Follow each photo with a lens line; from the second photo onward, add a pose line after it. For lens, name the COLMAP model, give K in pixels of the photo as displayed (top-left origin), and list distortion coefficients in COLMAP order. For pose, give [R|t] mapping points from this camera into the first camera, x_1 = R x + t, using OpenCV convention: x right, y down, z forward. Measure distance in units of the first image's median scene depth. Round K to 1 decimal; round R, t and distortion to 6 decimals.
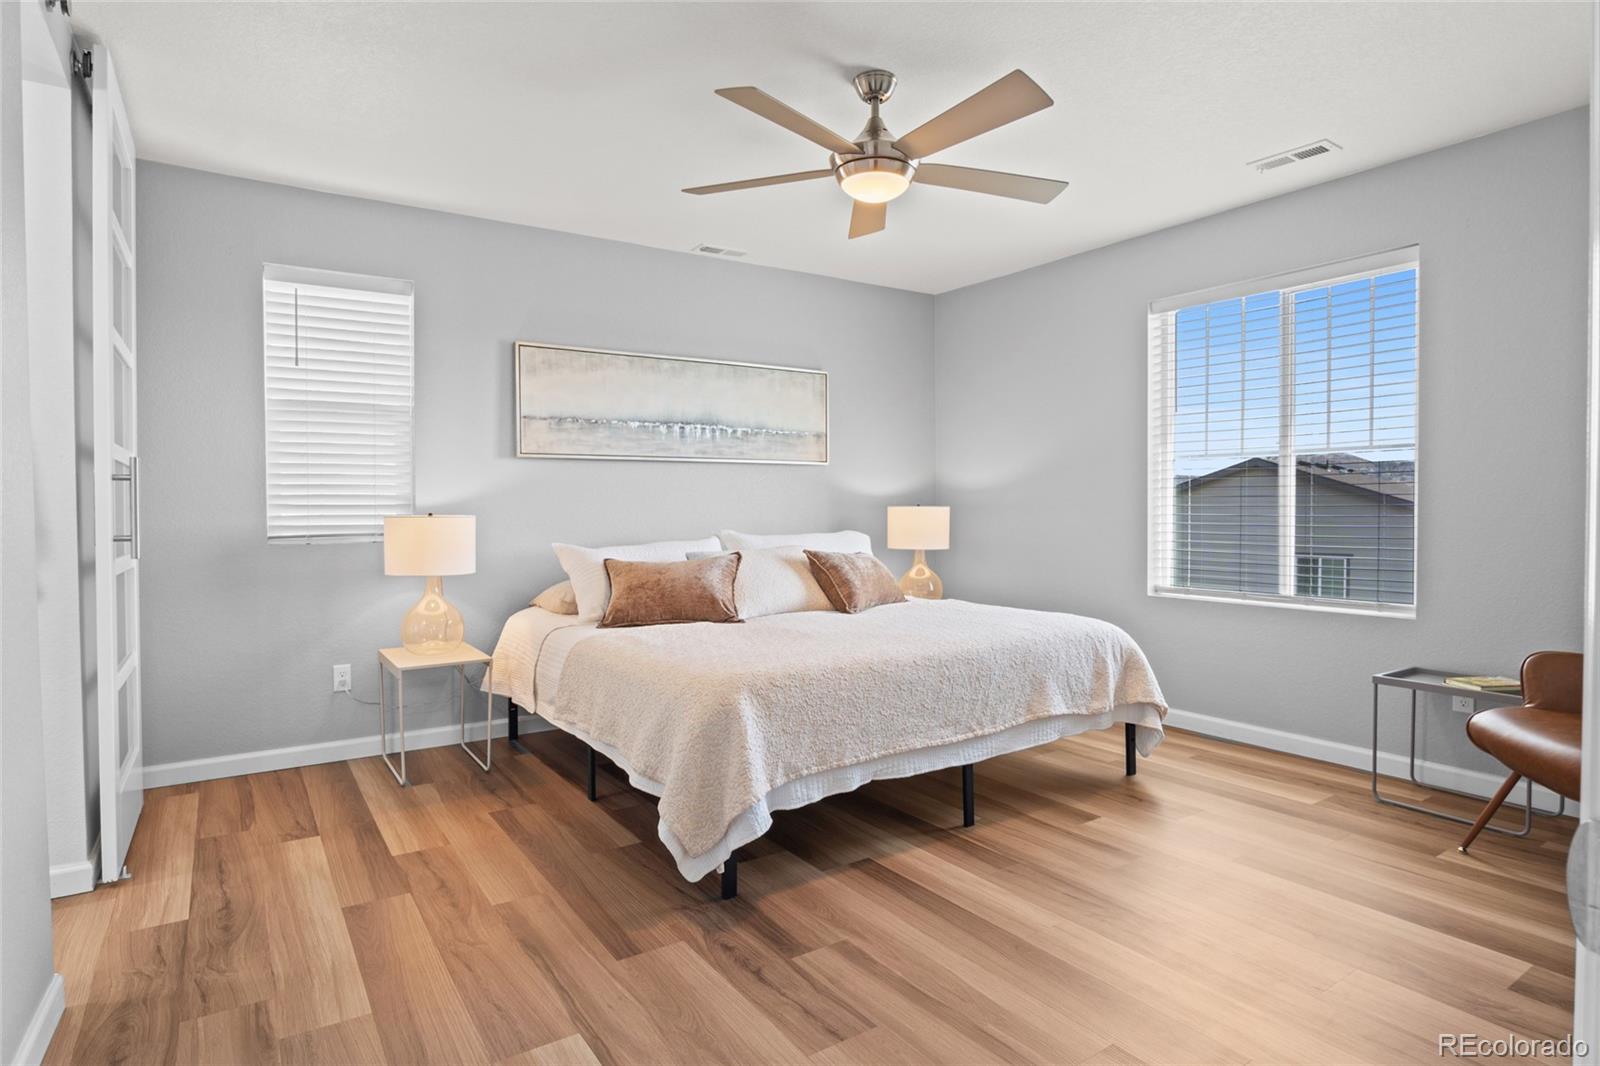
lens RADIAL K [[858.6, 0, 798.3], [0, 858.6, 530.3], [0, 0, 1]] dist [-0.032079, 0.007595]
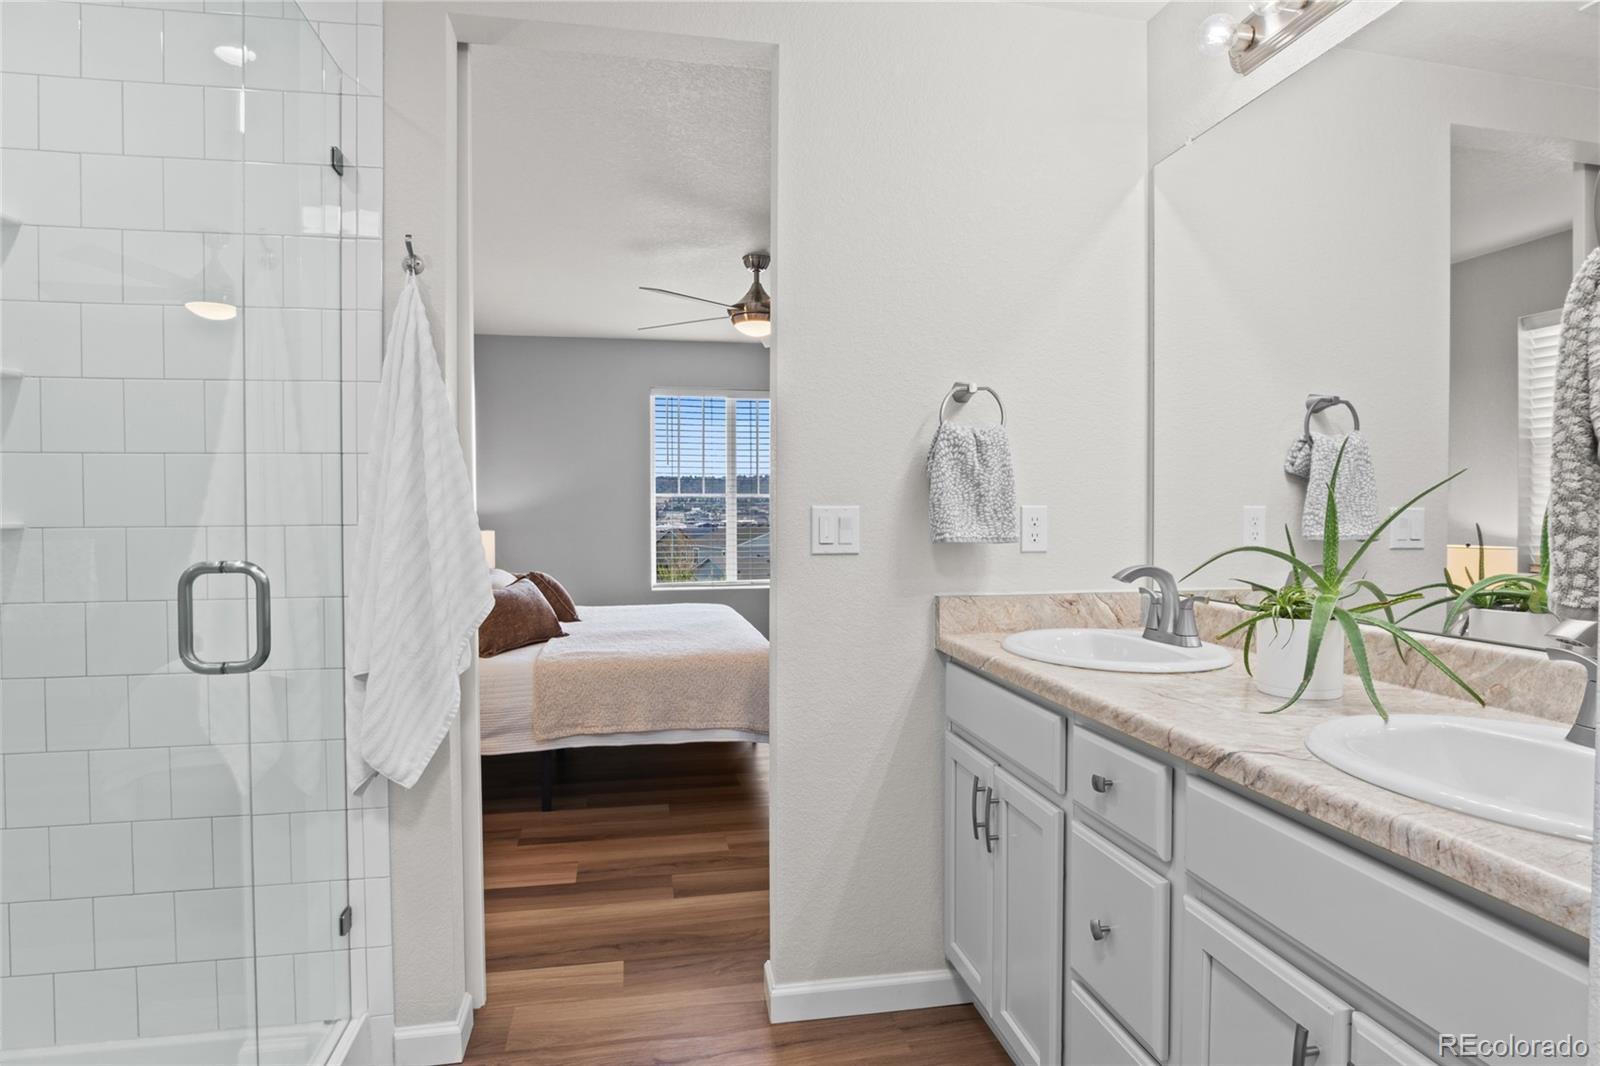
lens RADIAL K [[858.6, 0, 796.2], [0, 858.6, 527.4], [0, 0, 1]] dist [-0.032079, 0.007595]
pose [[0.383432, -0.008523, 0.923530, -0.970203], [0.023194, 0.999731, -0.000404, -0.030147], [-0.923278, 0.021575, 0.383527, 0.252740]]
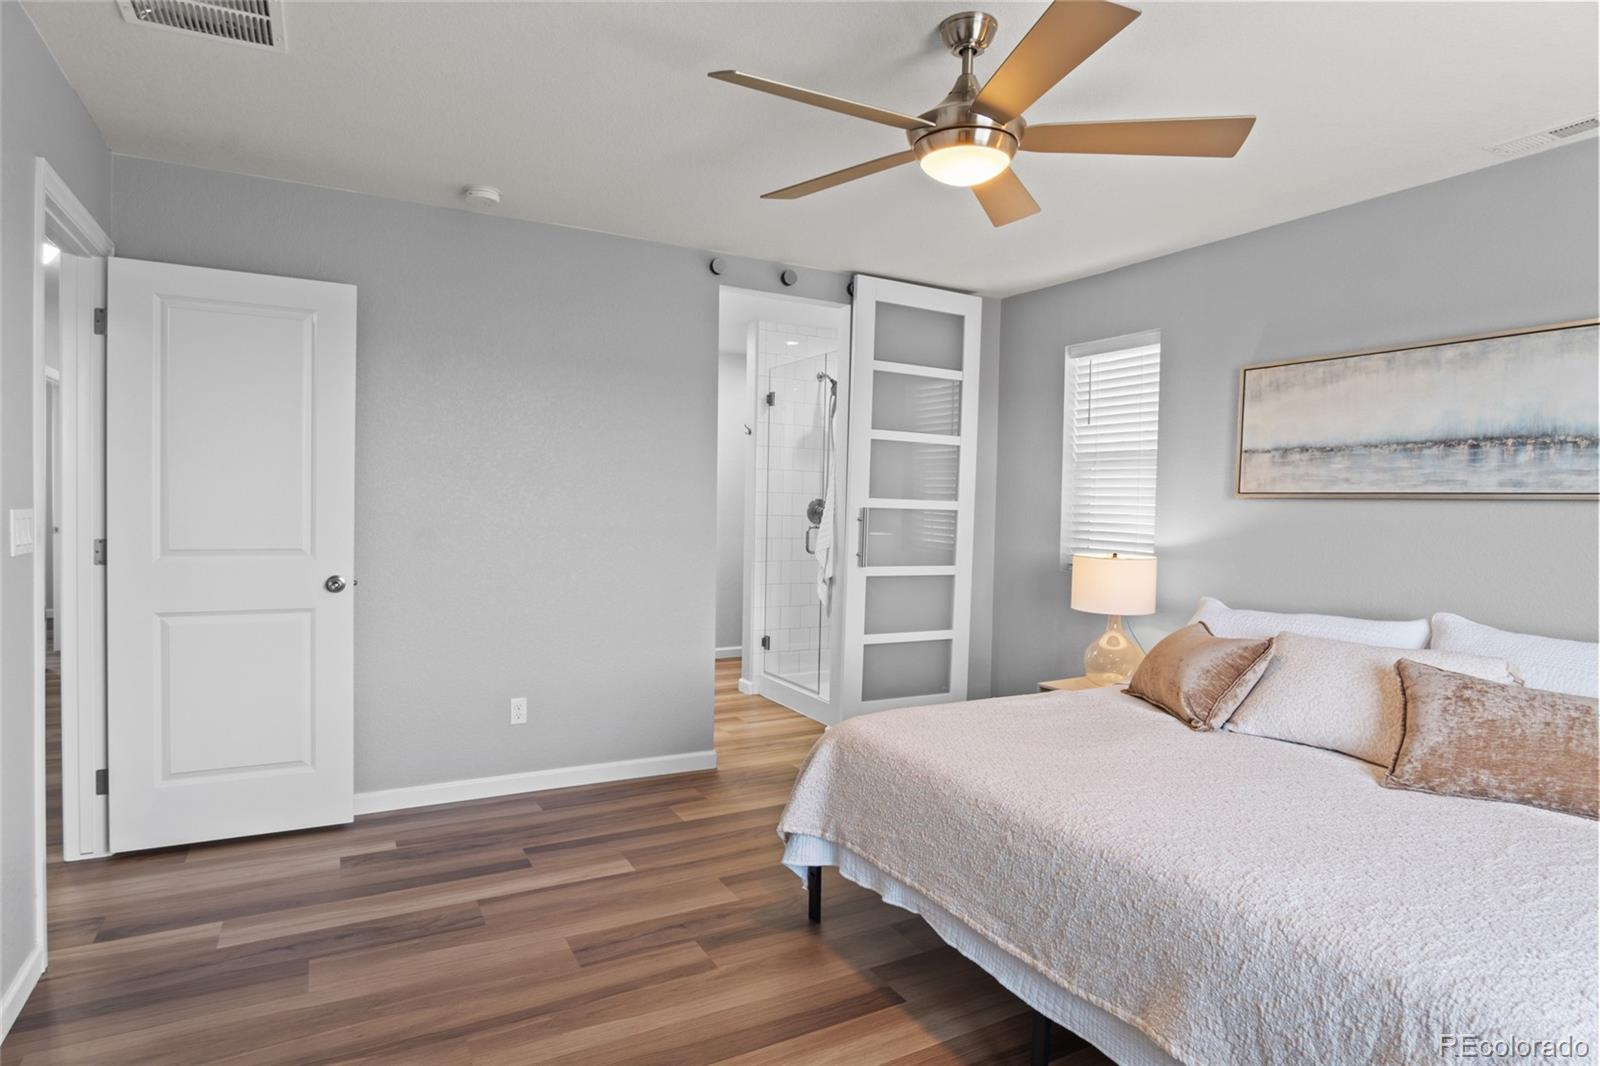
lens RADIAL K [[858.6, 0, 801.7], [0, 858.6, 532.9], [0, 0, 1]] dist [-0.032079, 0.007595]
pose [[-0.075145, 0.040773, -0.996339, 0.653981], [-0.050580, 0.997722, 0.044644, -0.072800], [0.995889, 0.053750, -0.072912, 0.687894]]
